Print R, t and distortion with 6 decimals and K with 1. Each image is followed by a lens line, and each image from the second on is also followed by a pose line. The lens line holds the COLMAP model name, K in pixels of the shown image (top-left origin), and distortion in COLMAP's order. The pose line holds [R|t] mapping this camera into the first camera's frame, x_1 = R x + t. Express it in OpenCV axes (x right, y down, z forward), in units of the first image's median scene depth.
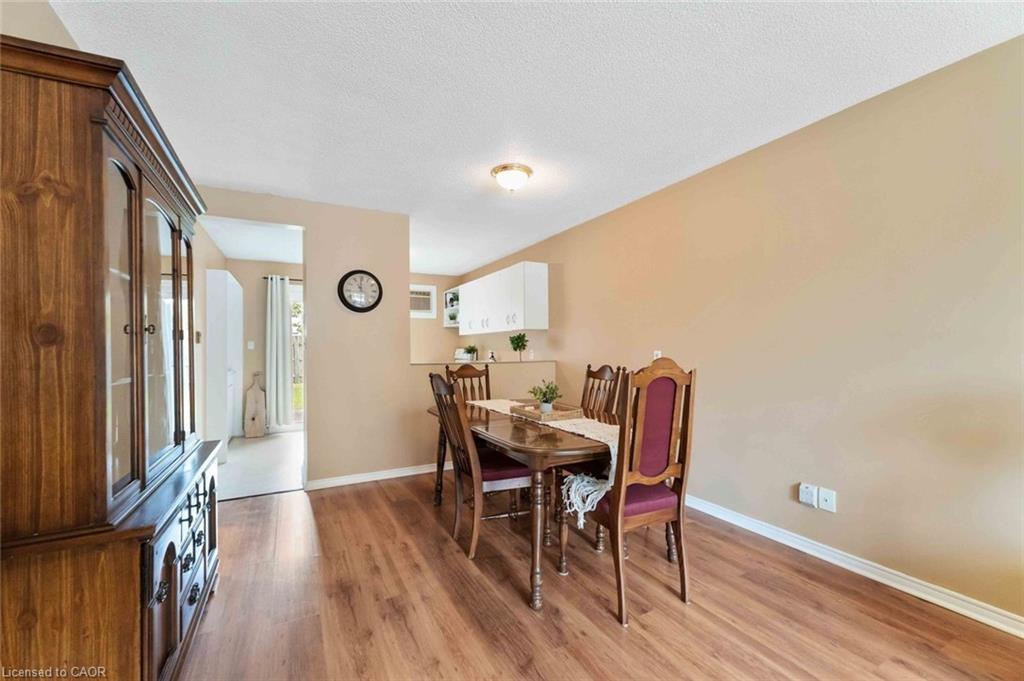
lens RADIAL K [[431.0, 0, 514.0], [0, 431.0, 341.5], [0, 0, 1]] dist [0.004254, 0.000480]
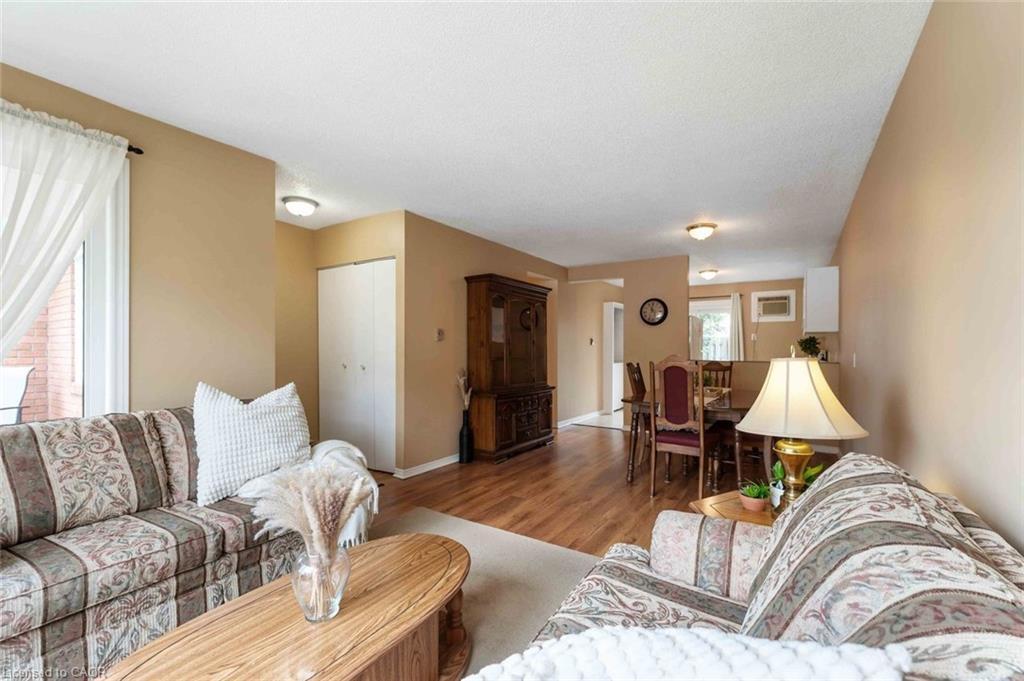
lens RADIAL K [[431.0, 0, 513.4], [0, 431.0, 345.7], [0, 0, 1]] dist [0.004254, 0.000480]
pose [[0.487795, 0.007144, -0.872929, 1.286185], [0.003674, 0.999941, 0.010236, -0.019936], [0.872950, -0.008200, 0.487740, -0.358623]]
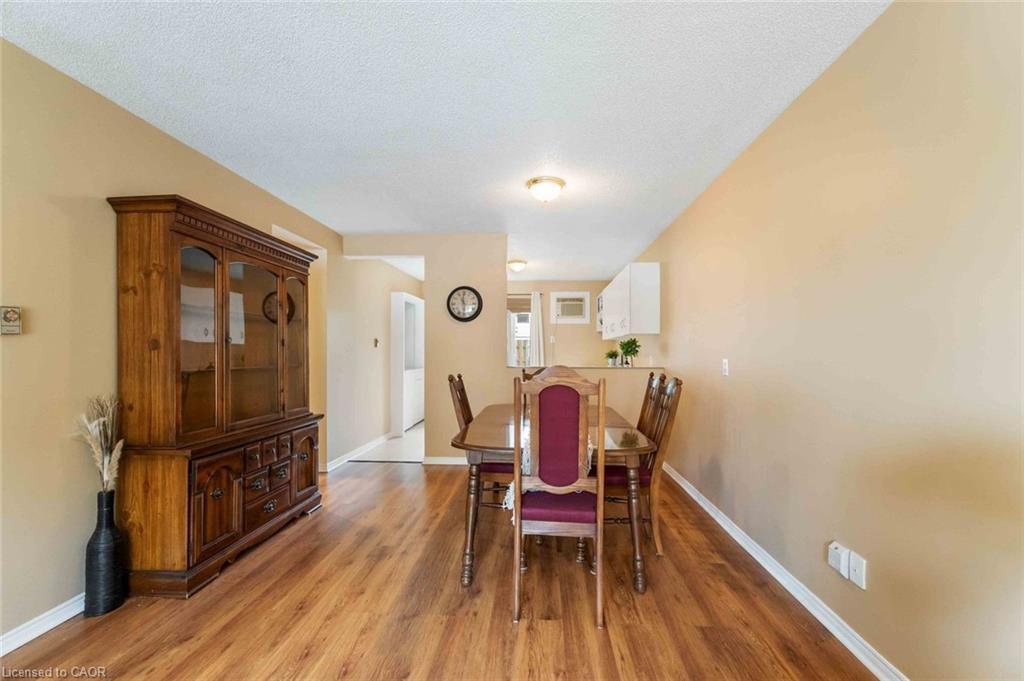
lens RADIAL K [[431.0, 0, 510.4], [0, 431.0, 349.6], [0, 0, 1]] dist [0.004254, 0.000480]
pose [[0.851348, 0.006586, -0.524560, 0.630188], [-0.001153, 0.999942, 0.010684, -0.007222], [0.524600, -0.008491, 0.851306, 0.090660]]
